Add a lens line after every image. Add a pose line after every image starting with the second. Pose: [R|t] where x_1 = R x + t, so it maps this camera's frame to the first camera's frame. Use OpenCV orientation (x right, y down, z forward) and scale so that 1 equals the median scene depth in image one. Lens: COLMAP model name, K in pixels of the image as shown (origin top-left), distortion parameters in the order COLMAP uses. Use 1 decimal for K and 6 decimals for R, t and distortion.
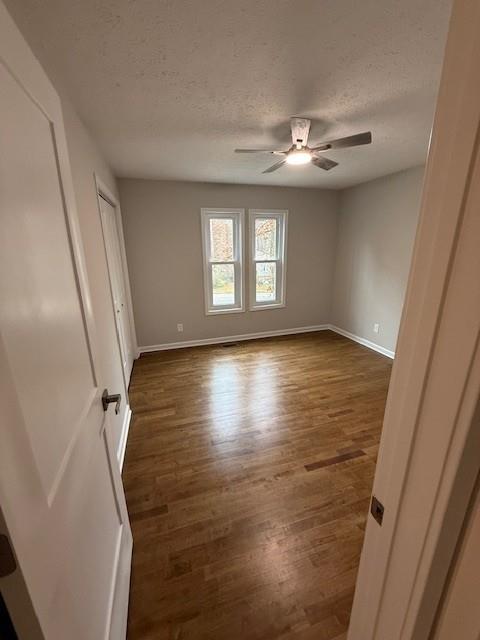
lens RADIAL K [[258.2, 0, 240.0], [0, 258.2, 320.0], [0, 0, 1]] dist [0.001432, 0.000018]
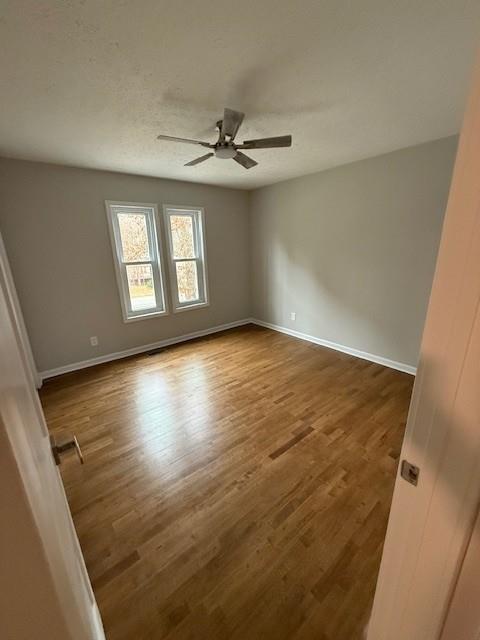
lens RADIAL K [[258.2, 0, 240.0], [0, 258.2, 320.0], [0, 0, 1]] dist [0.001432, 0.000018]
pose [[0.929411, -0.114120, 0.350958, -0.088931], [0.114169, 0.993247, 0.020627, -0.002440], [-0.350942, 0.020897, 0.936164, 0.040938]]
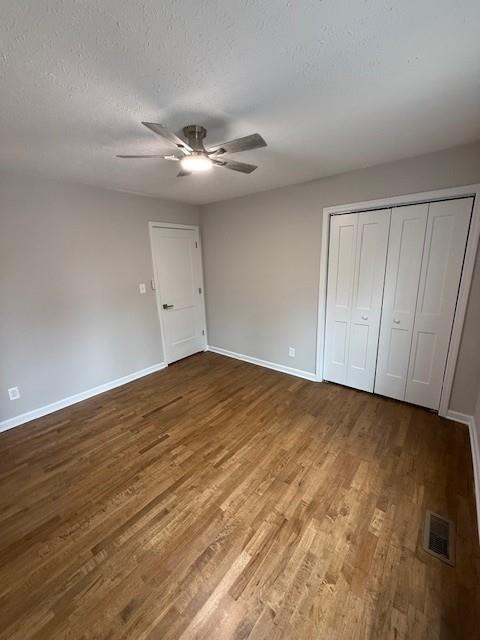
lens RADIAL K [[254.5, 0, 240.0], [0, 254.5, 320.0], [0, 0, 1]] dist [-0.000803, -0.000260]
pose [[-0.835494, 0.169993, -0.522544, 0.397234], [-0.110632, 0.879435, 0.462985, -0.363381], [0.538248, 0.444631, -0.715955, 1.203176]]
